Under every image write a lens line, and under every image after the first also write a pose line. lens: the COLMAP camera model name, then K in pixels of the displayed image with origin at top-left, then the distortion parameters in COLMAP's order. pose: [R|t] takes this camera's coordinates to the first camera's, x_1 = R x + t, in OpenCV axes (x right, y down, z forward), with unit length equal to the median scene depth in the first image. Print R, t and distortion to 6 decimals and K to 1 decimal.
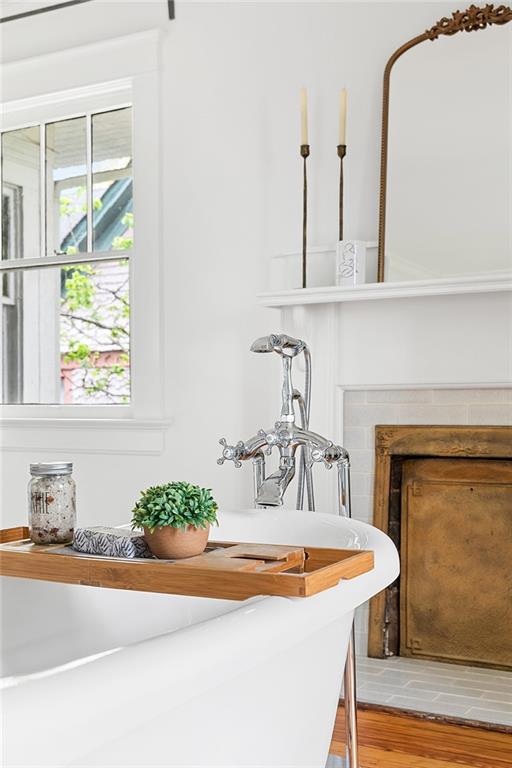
lens RADIAL K [[954.9, 0, 255.9], [0, 954.9, 407.9], [0, 0, 1]] dist [0.005031, 0.017957]
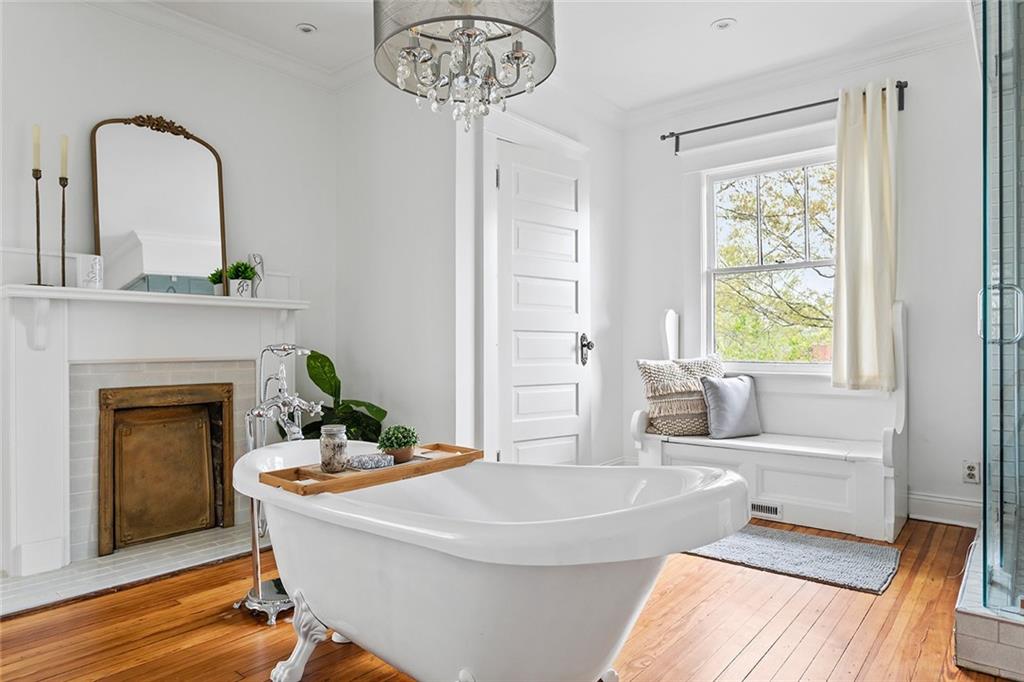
lens RADIAL K [[625.3, 0, 512.0], [0, 625.3, 341.0], [0, 0, 1]] dist [-0.002829, 0.000060]
pose [[0.182098, 0.006750, 0.983257, -0.670184], [0.000363, 0.999976, -0.006932, -0.045896], [-0.983280, 0.001620, 0.182091, 0.248867]]
